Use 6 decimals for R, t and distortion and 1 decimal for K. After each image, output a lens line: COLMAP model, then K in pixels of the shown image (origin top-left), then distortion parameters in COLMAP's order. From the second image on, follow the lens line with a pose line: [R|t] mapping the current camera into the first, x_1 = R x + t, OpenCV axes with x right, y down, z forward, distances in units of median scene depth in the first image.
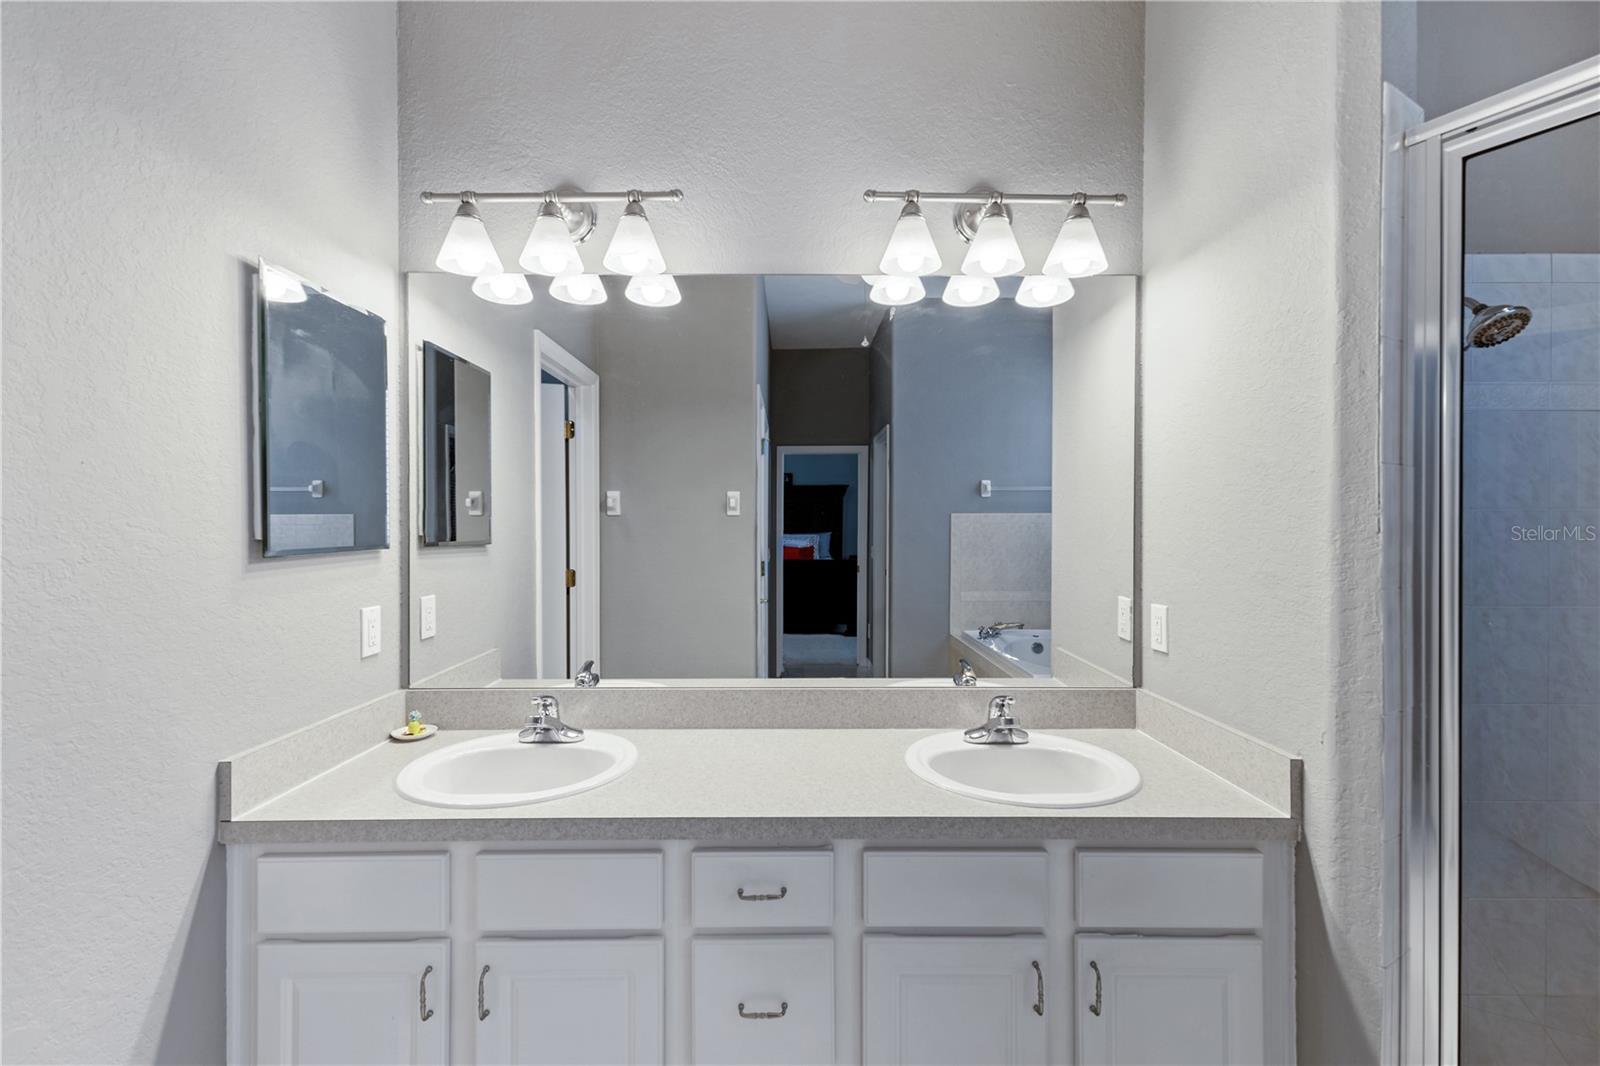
lens RADIAL K [[691.5, 0, 796.4], [0, 691.5, 527.4], [0, 0, 1]] dist [0.010543, -0.002010]
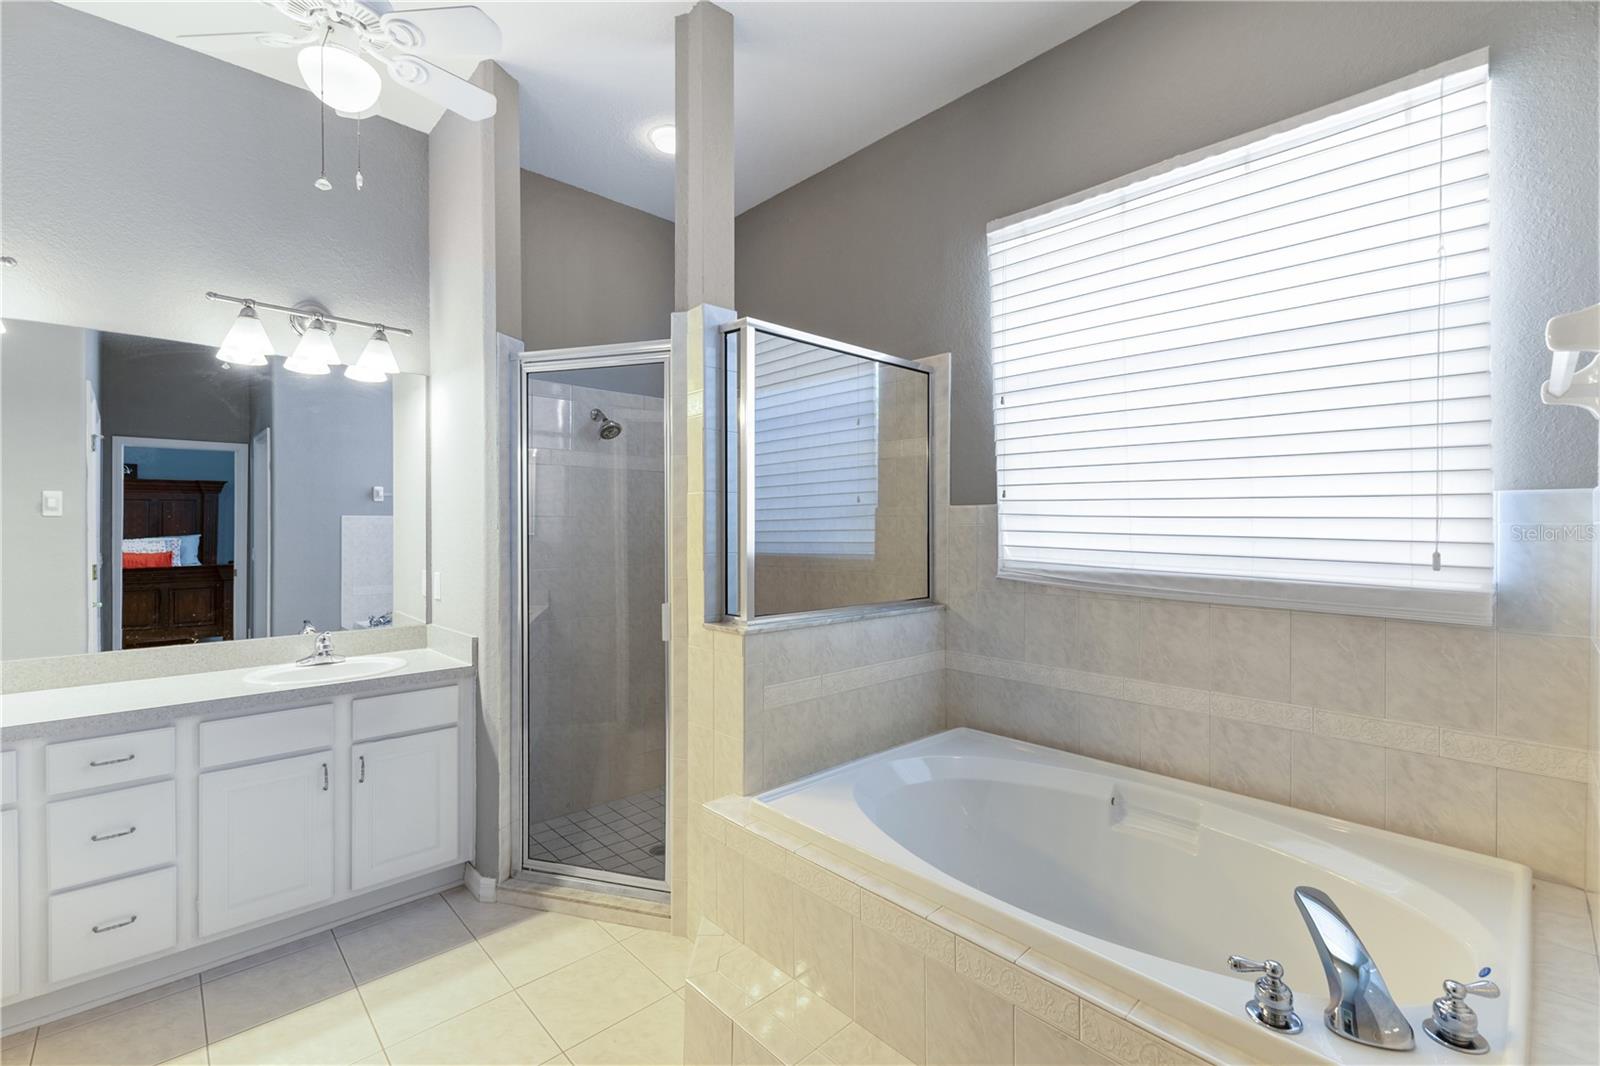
lens RADIAL K [[691.5, 0, 799.7], [0, 691.5, 533.5], [0, 0, 1]] dist [0.010543, -0.002010]
pose [[0.728888, -0.004827, 0.684616, 0.002942], [0.001458, 0.999984, 0.005498, 0.006800], [-0.684631, -0.003009, 0.728884, -0.803221]]
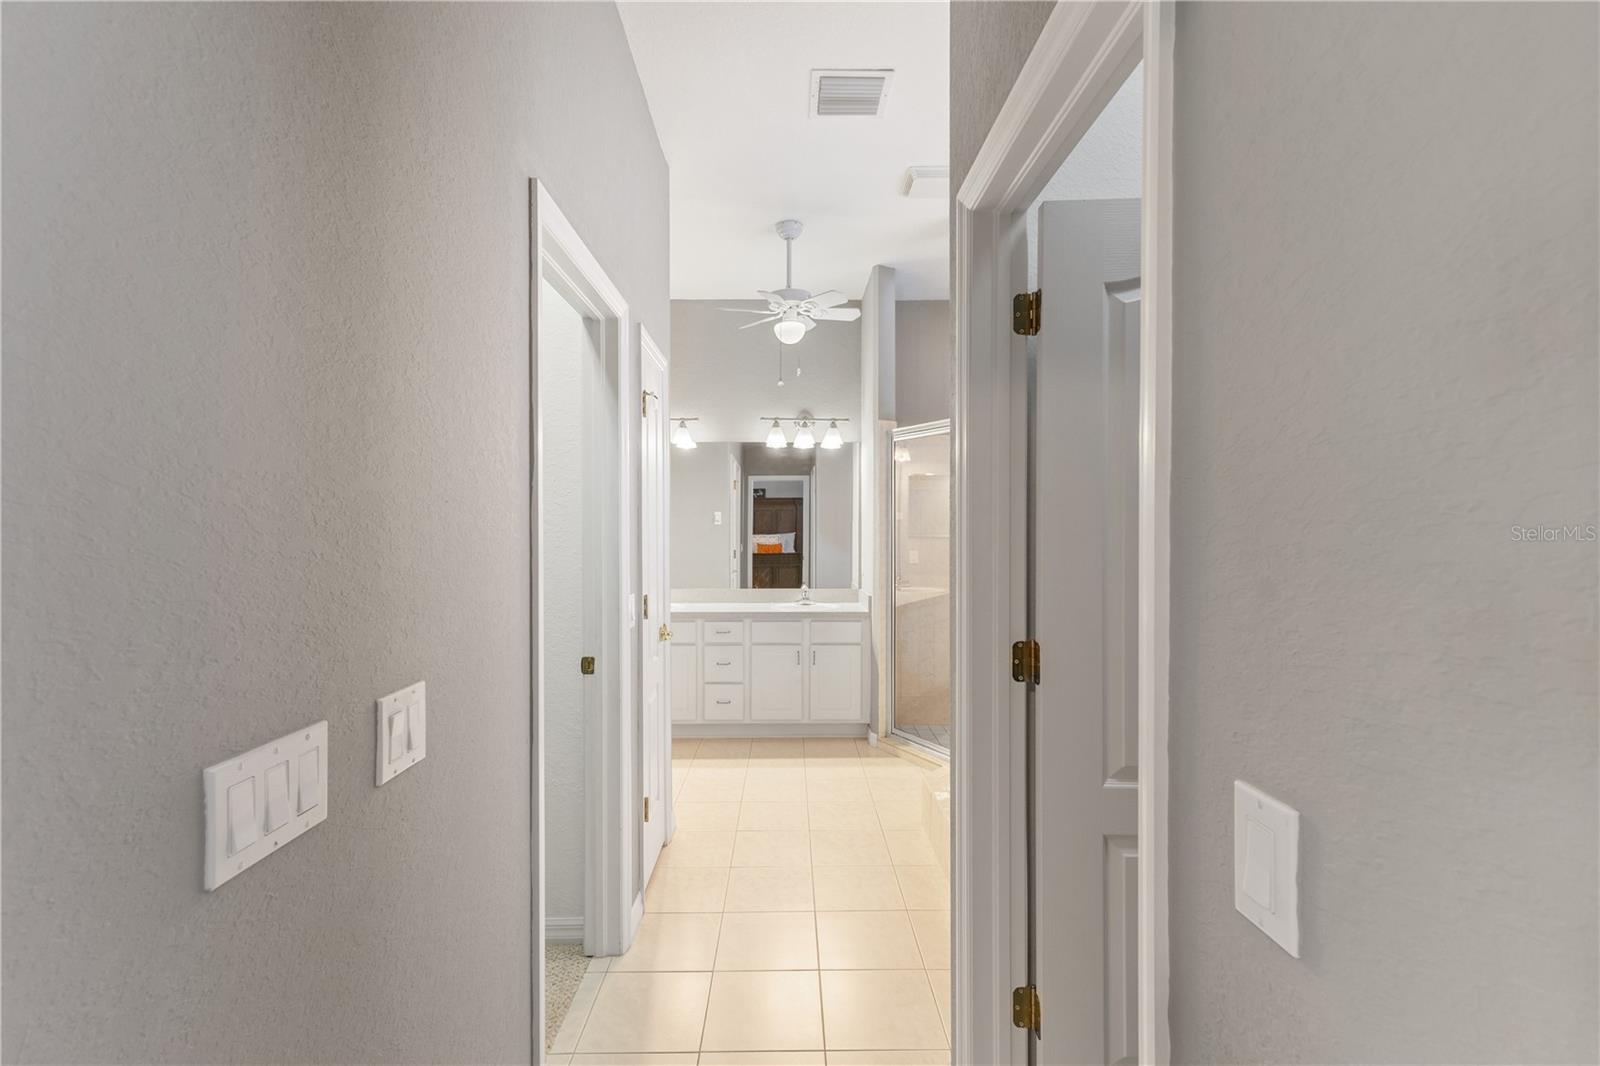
lens RADIAL K [[691.5, 0, 796.5], [0, 691.5, 536.3], [0, 0, 1]] dist [0.010543, -0.002010]
pose [[0.999899, 0.000148, 0.014216, 0.189739], [-0.000330, 0.999919, 0.012735, -0.016422], [-0.014213, -0.012739, 0.999818, -1.765605]]
